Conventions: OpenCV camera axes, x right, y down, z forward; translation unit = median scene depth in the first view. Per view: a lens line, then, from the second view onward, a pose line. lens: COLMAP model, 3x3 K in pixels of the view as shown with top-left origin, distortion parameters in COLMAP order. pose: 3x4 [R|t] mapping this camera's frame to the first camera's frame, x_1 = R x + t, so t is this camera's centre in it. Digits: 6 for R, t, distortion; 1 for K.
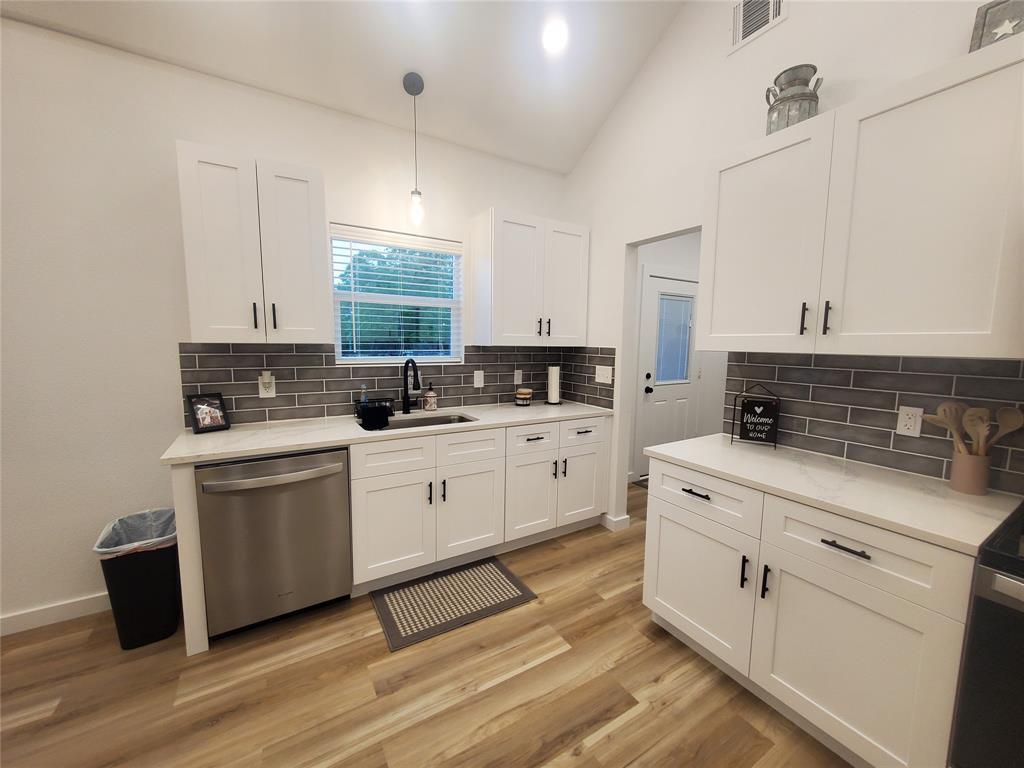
lens RADIAL K [[401.4, 0, 516.0], [0, 401.4, 386.4], [0, 0, 1]] dist [0.000868, -0.000331]
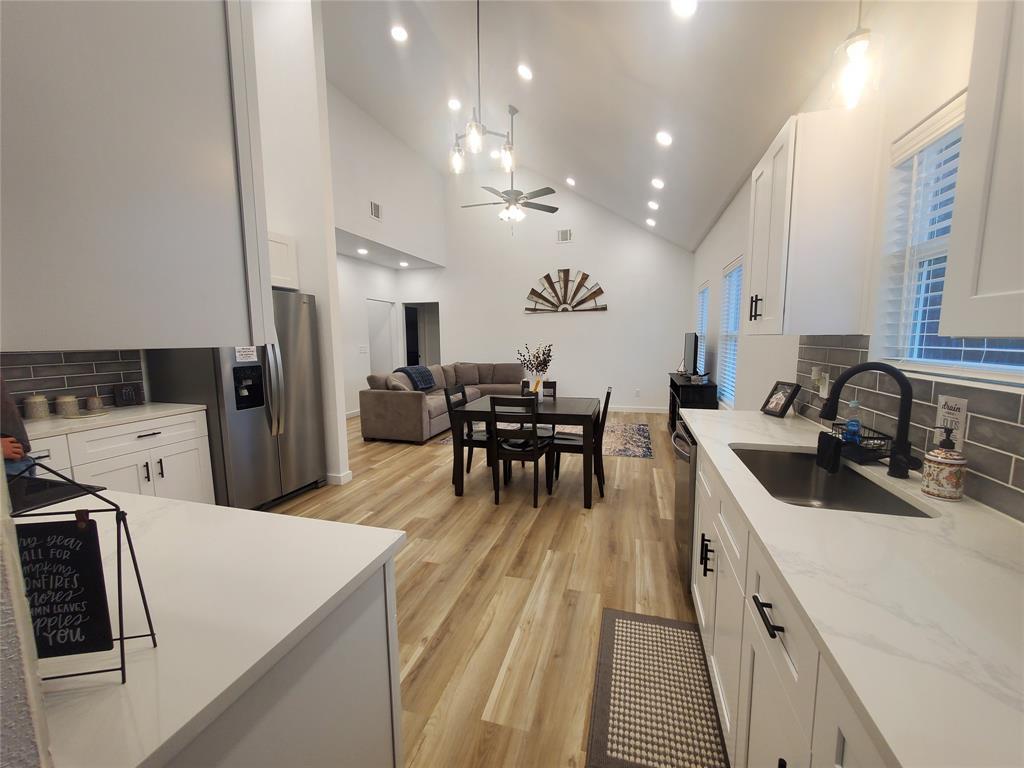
lens RADIAL K [[401.4, 0, 521.2], [0, 401.4, 382.2], [0, 0, 1]] dist [0.000868, -0.000331]
pose [[-0.724897, 0.078373, -0.684384, 0.599658], [-0.073111, 0.979142, 0.189566, -0.161917], [0.684966, 0.187452, -0.704048, 1.563726]]
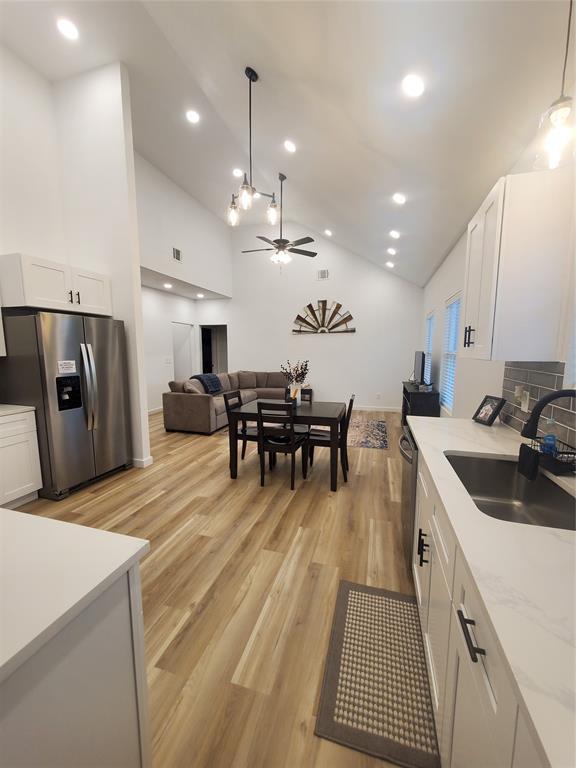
lens RADIAL K [[301.0, 0, 287.8], [0, 301.0, 384.5], [0, 0, 1]] dist [0.000868, -0.000331]
pose [[-0.738943, 0.072199, -0.669889, 0.487826], [-0.081058, 0.977495, 0.194766, -0.192601], [0.668874, 0.198221, -0.716460, 1.536079]]
